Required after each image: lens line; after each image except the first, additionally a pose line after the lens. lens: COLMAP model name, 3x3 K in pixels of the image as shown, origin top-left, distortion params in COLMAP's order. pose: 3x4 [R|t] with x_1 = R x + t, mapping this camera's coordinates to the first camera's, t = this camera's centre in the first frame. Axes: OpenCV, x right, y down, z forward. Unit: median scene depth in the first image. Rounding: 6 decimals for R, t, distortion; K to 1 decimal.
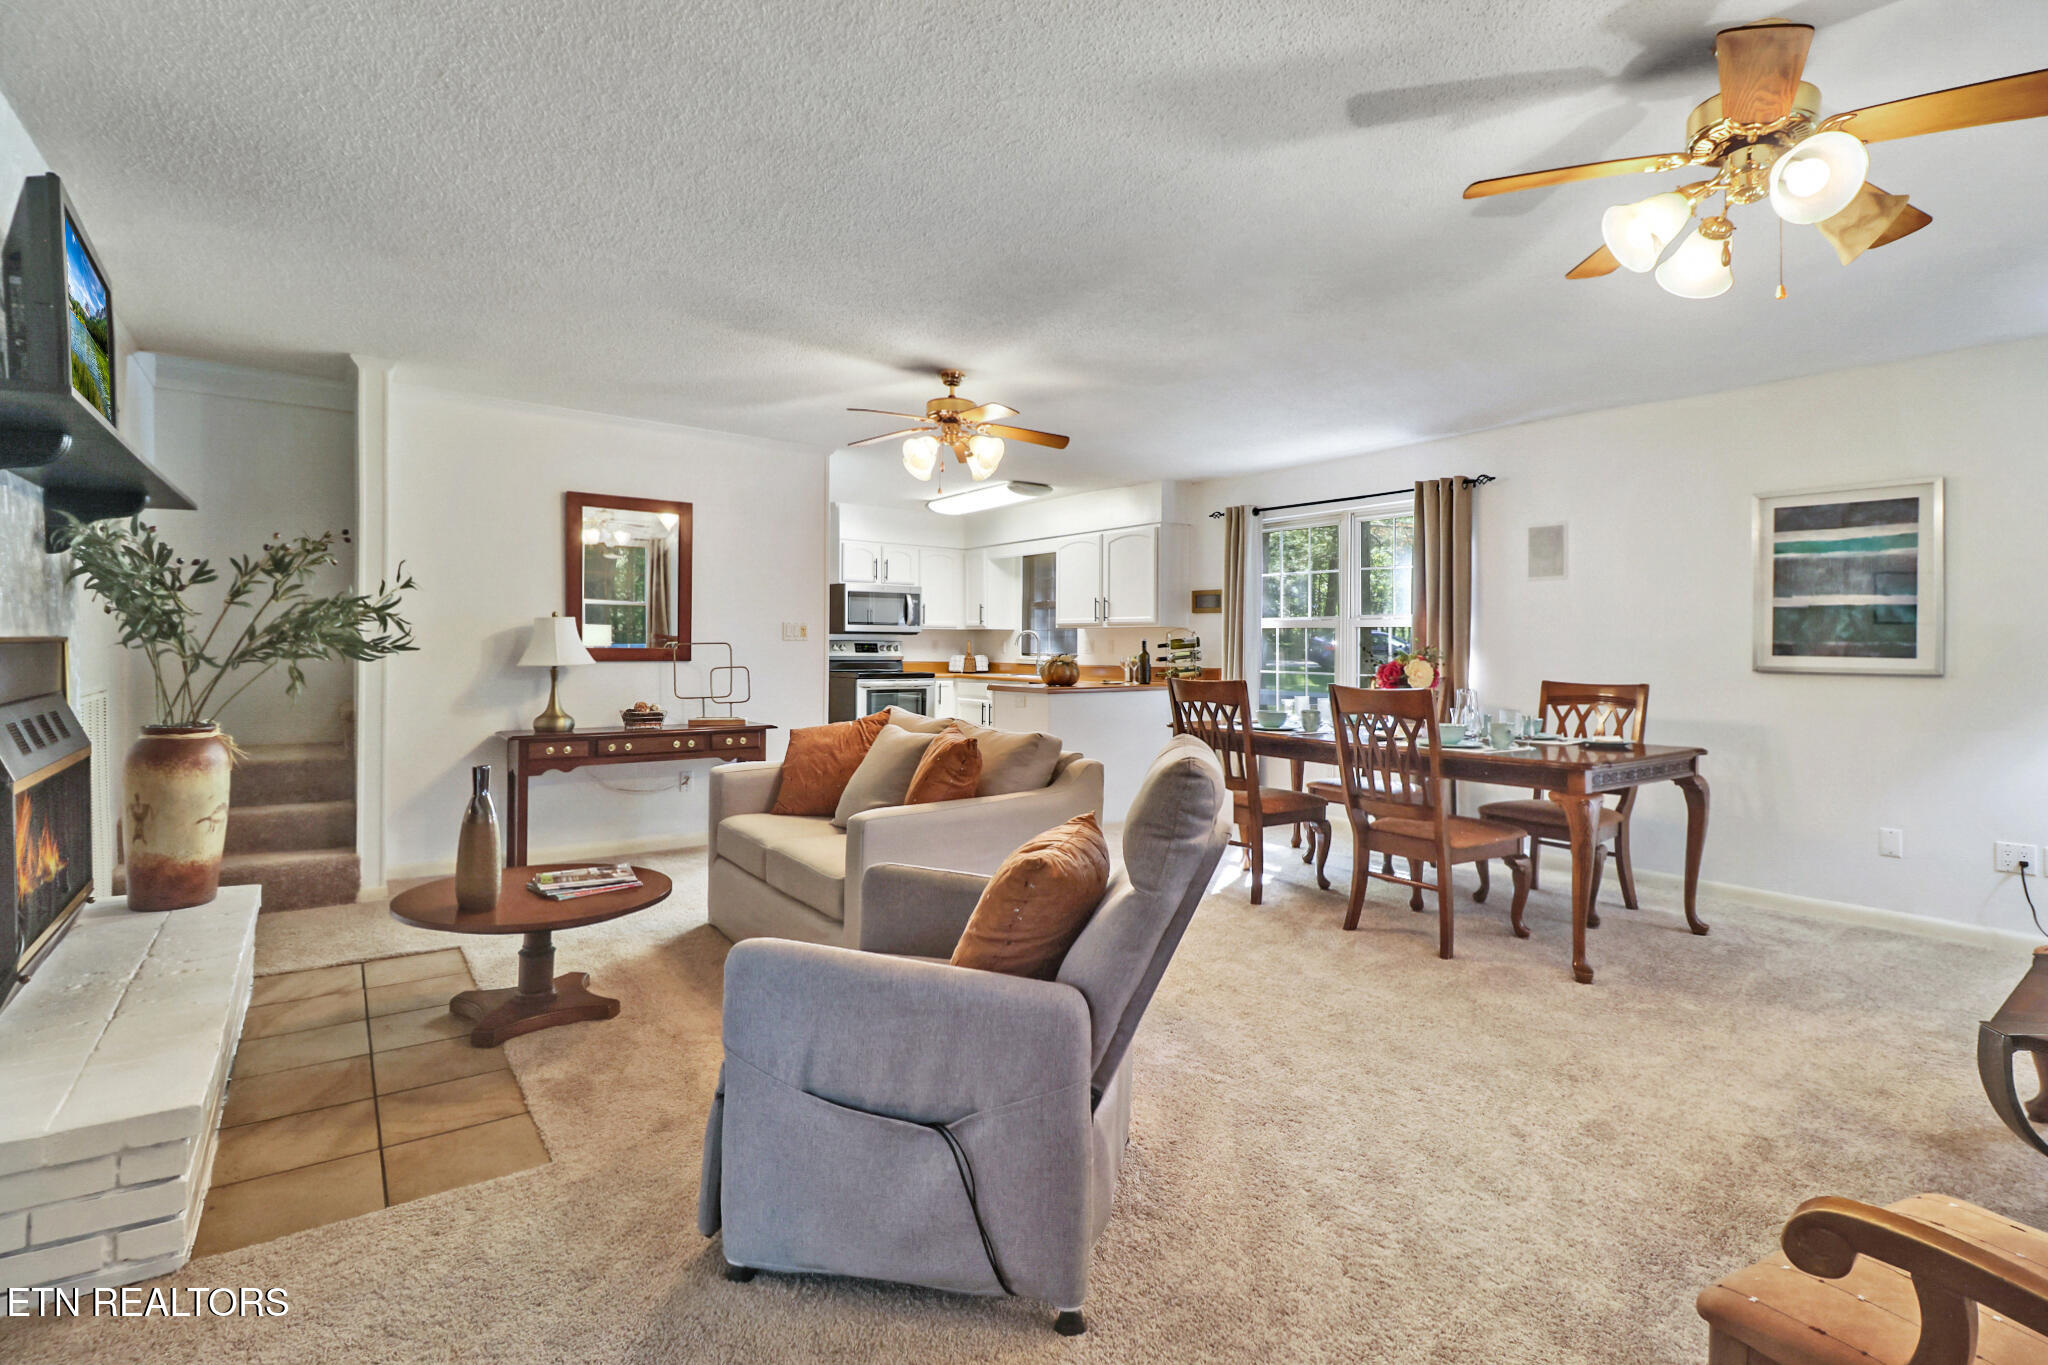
lens RADIAL K [[954.3, 0, 1030.6], [0, 954.3, 658.3], [0, 0, 1]] dist [0.000589, -0.011694]
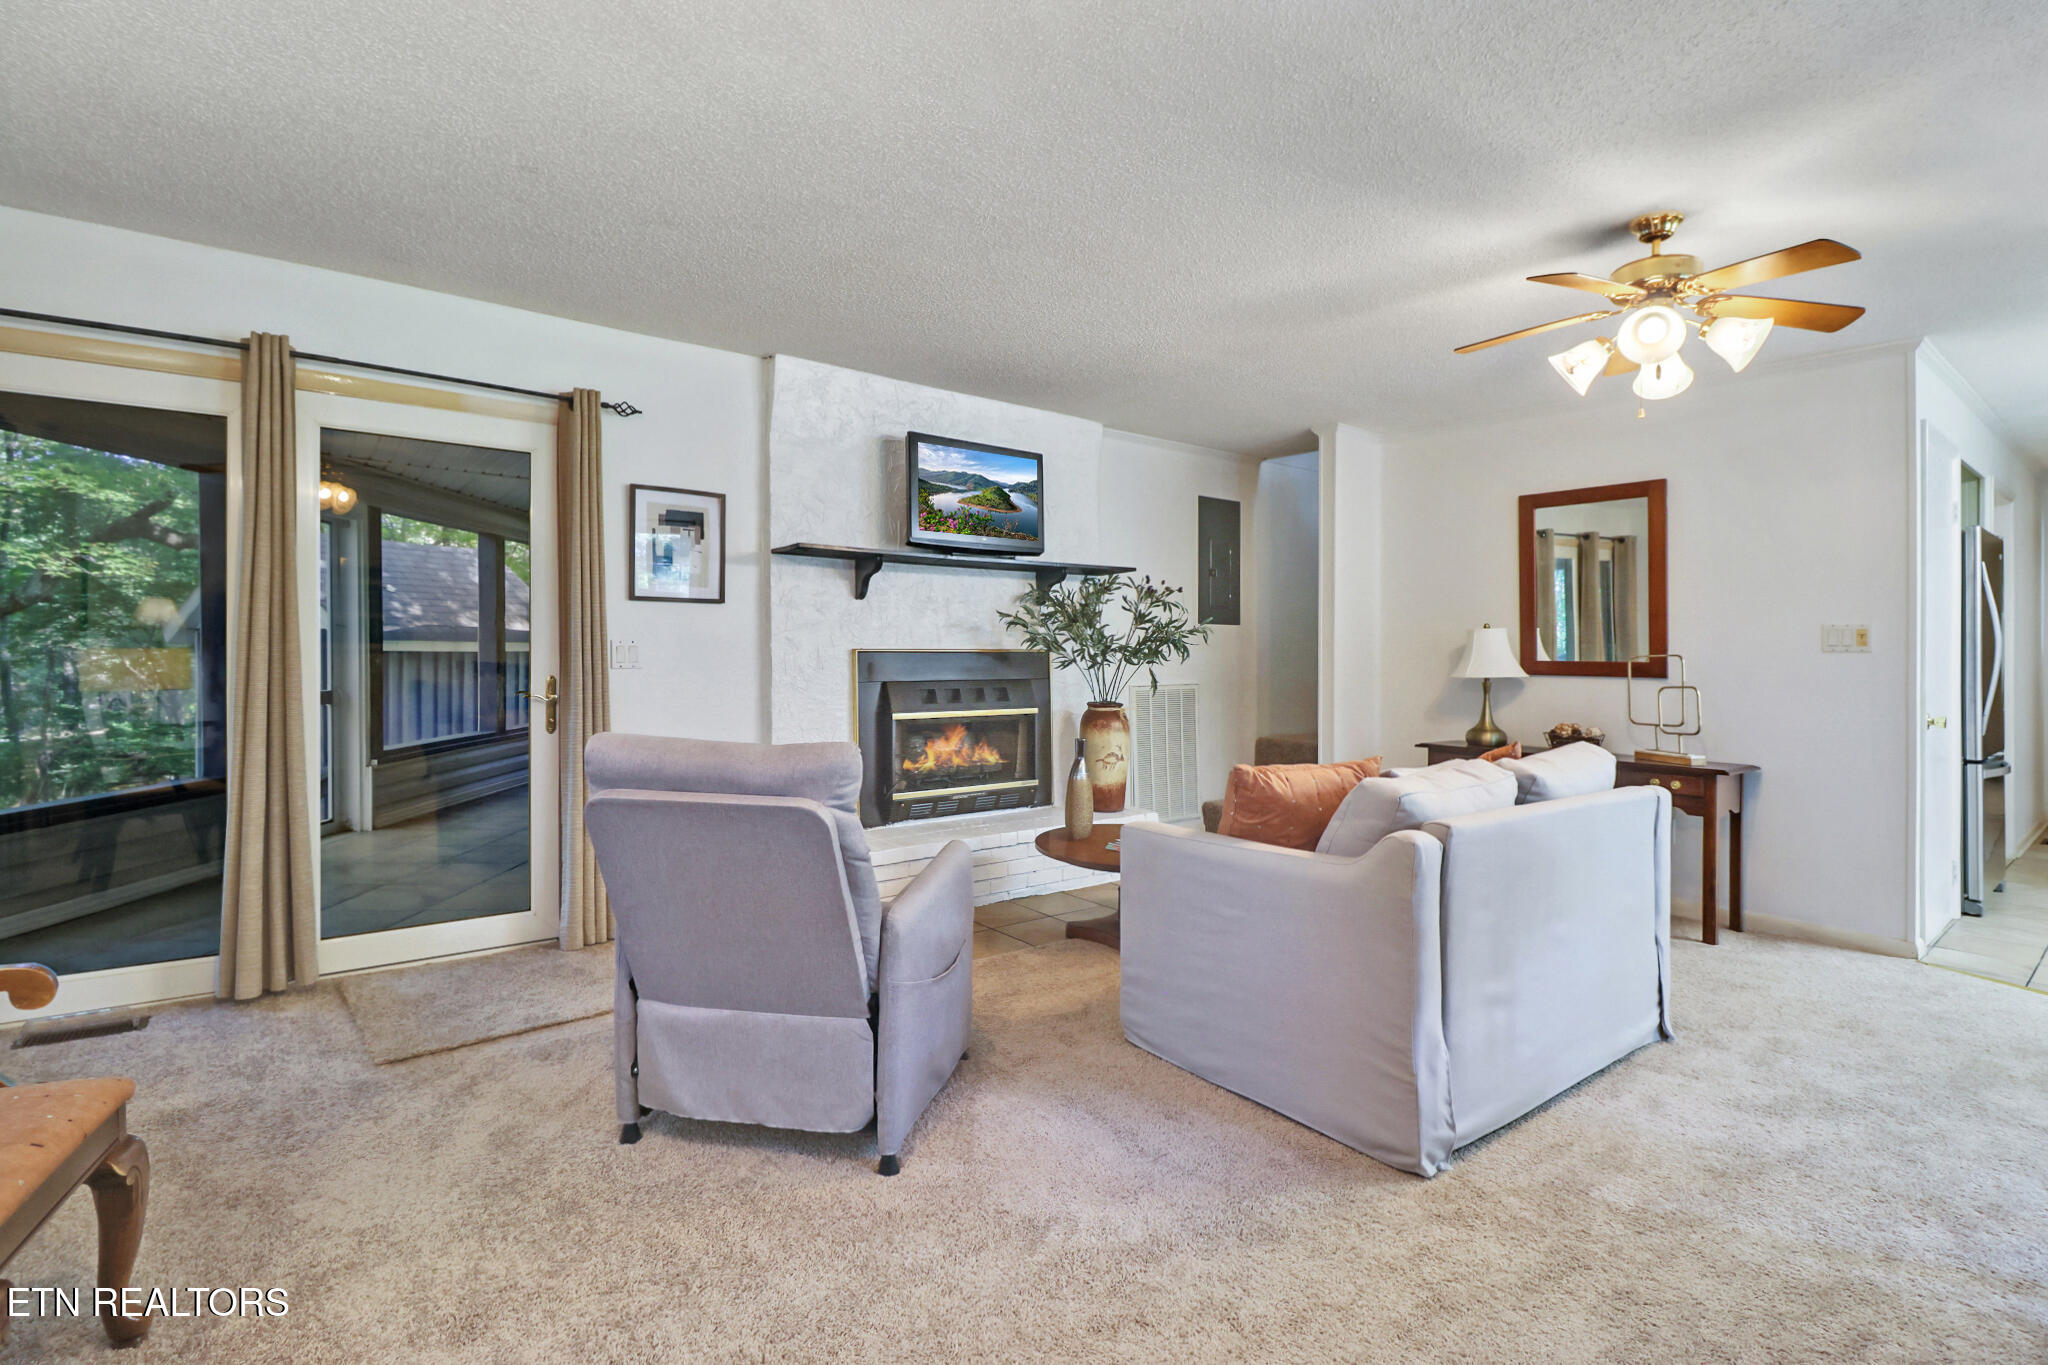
lens RADIAL K [[954.3, 0, 1030.6], [0, 954.3, 658.3], [0, 0, 1]] dist [0.000589, -0.011694]
pose [[0.016154, -0.008679, -0.999832, 0.279501], [-0.025205, 0.999641, -0.009084, 0.003647], [0.999552, 0.025348, 0.015929, 0.303831]]
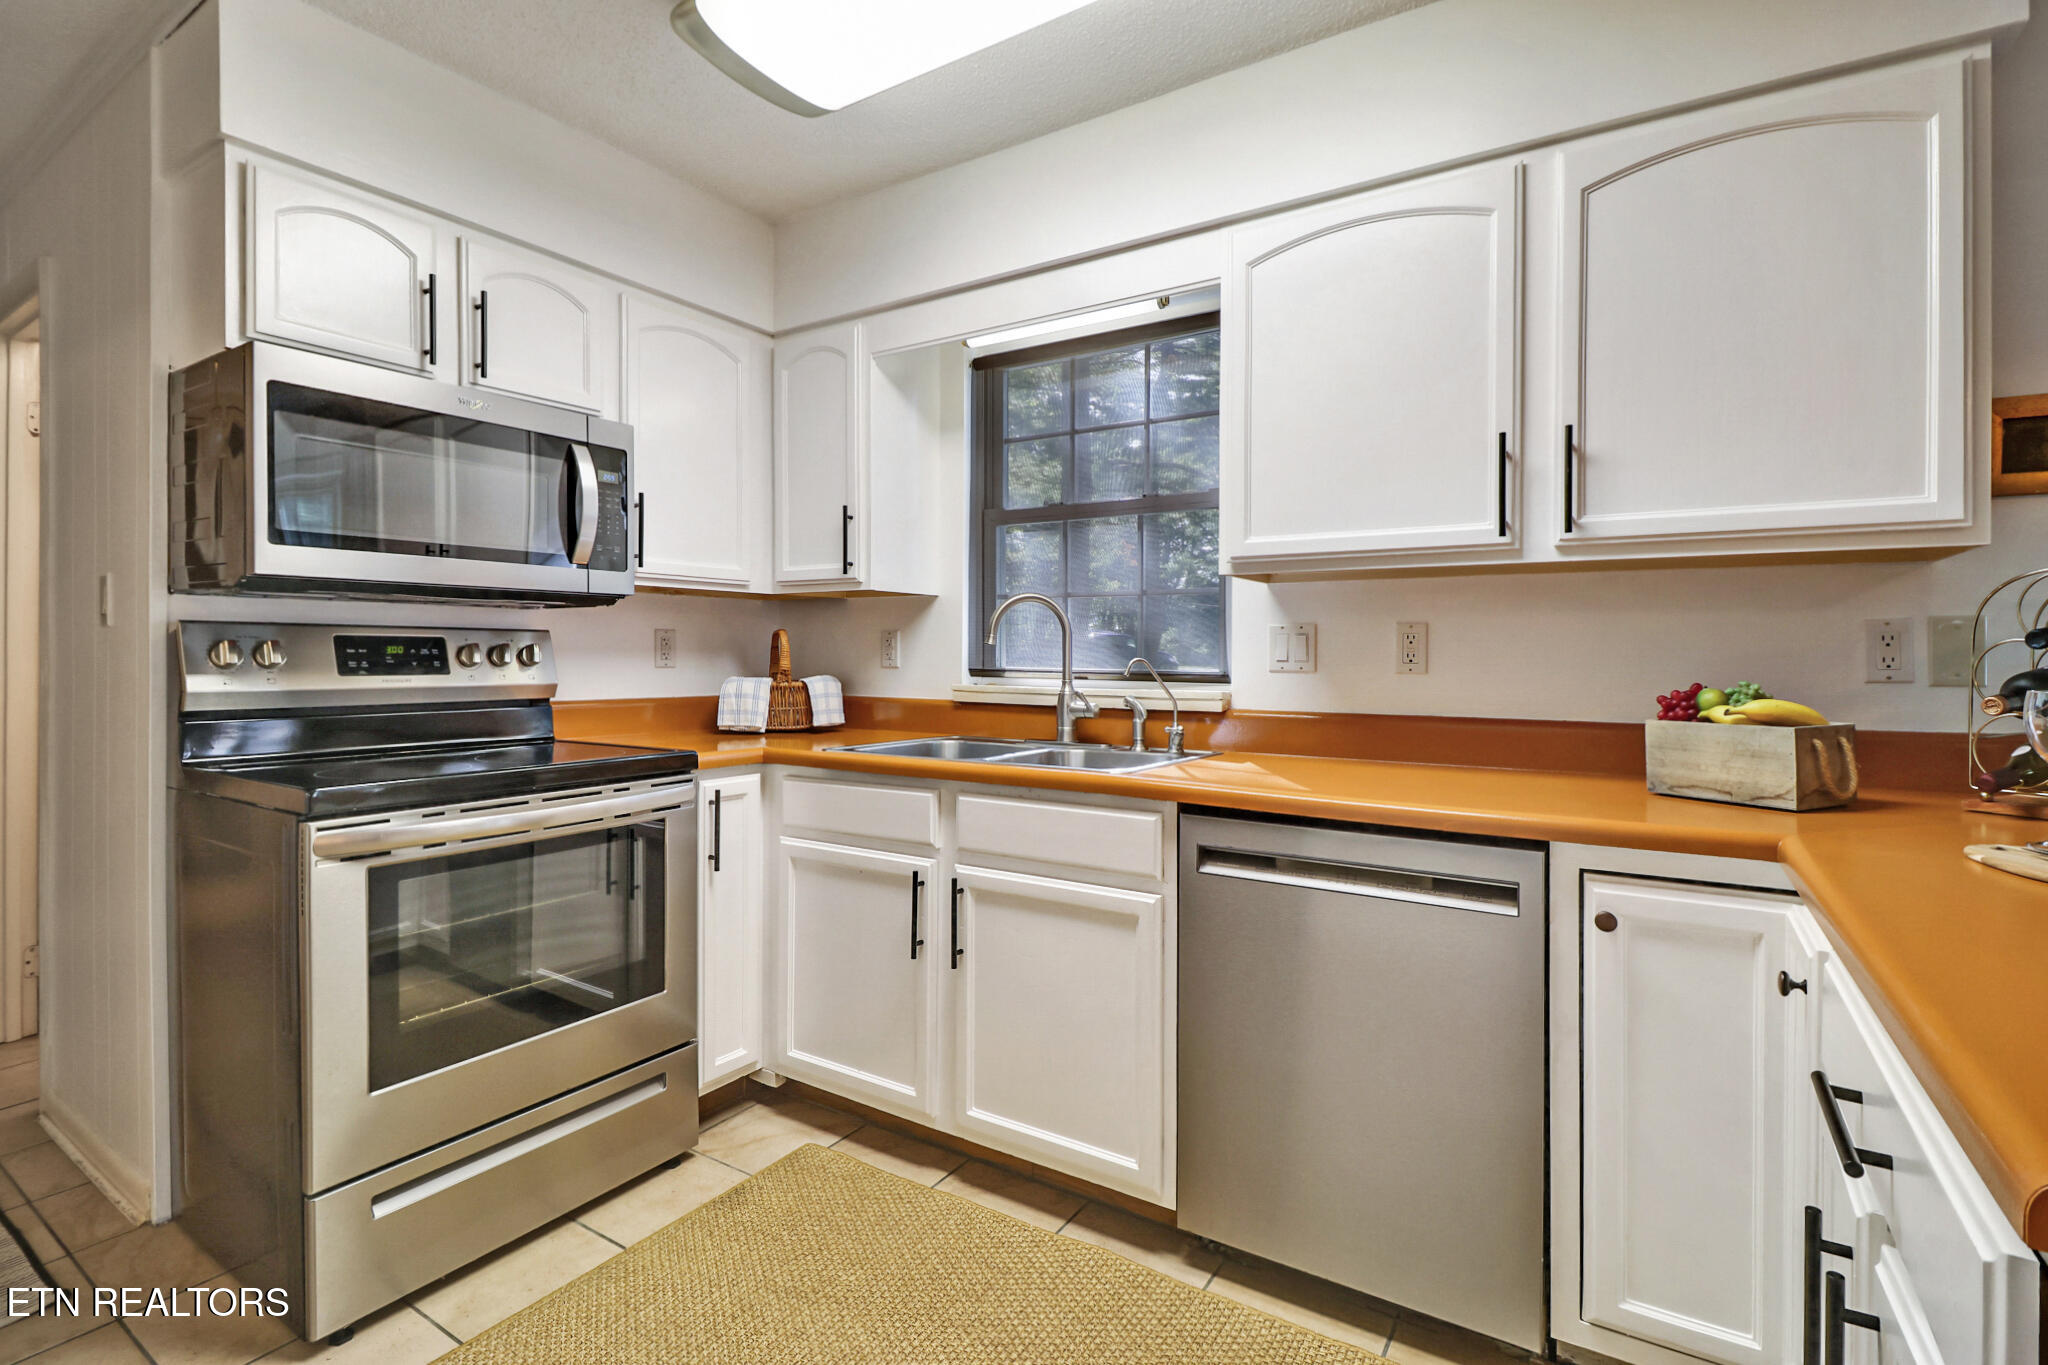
lens RADIAL K [[963.8, 0, 1039.5], [0, 963.8, 653.4], [0, 0, 1]] dist [-0.003925, -0.001185]
pose [[0.934607, -0.005650, 0.355637, -0.109959], [0.008977, 0.999930, -0.007704, -0.008493], [-0.355569, 0.010393, 0.934592, 0.748858]]
